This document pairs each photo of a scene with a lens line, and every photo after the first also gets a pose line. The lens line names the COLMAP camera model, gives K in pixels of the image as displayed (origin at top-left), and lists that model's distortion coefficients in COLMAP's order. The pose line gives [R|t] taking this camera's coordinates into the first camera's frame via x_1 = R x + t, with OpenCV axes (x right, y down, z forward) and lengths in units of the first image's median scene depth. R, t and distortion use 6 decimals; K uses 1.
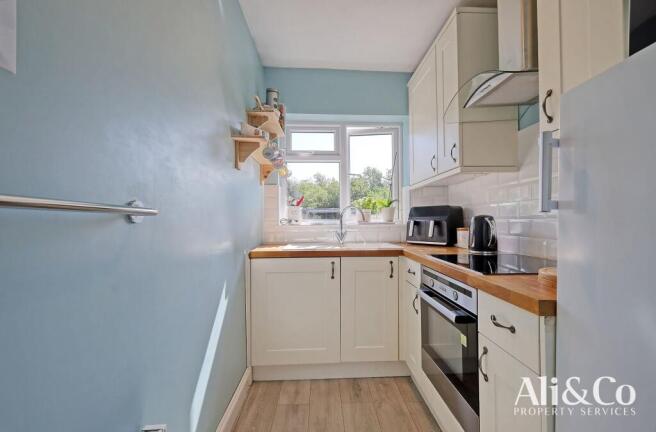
lens RADIAL K [[298.9, 0, 328.8], [0, 298.9, 220.4], [0, 0, 1]] dist [-0.010699, 0.000310]
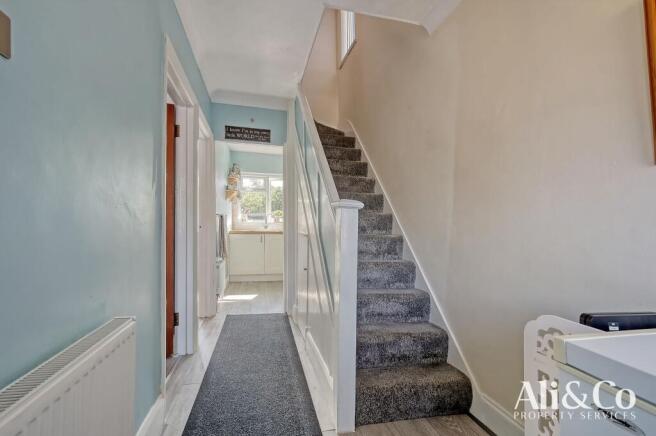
lens RADIAL K [[298.9, 0, 329.3], [0, 298.9, 218.0], [0, 0, 1]] dist [-0.010699, 0.000310]
pose [[0.977173, 0.010412, 0.212192, 0.041755], [-0.009585, 0.999942, -0.004926, -0.015022], [-0.212231, 0.002780, 0.977216, -1.924270]]
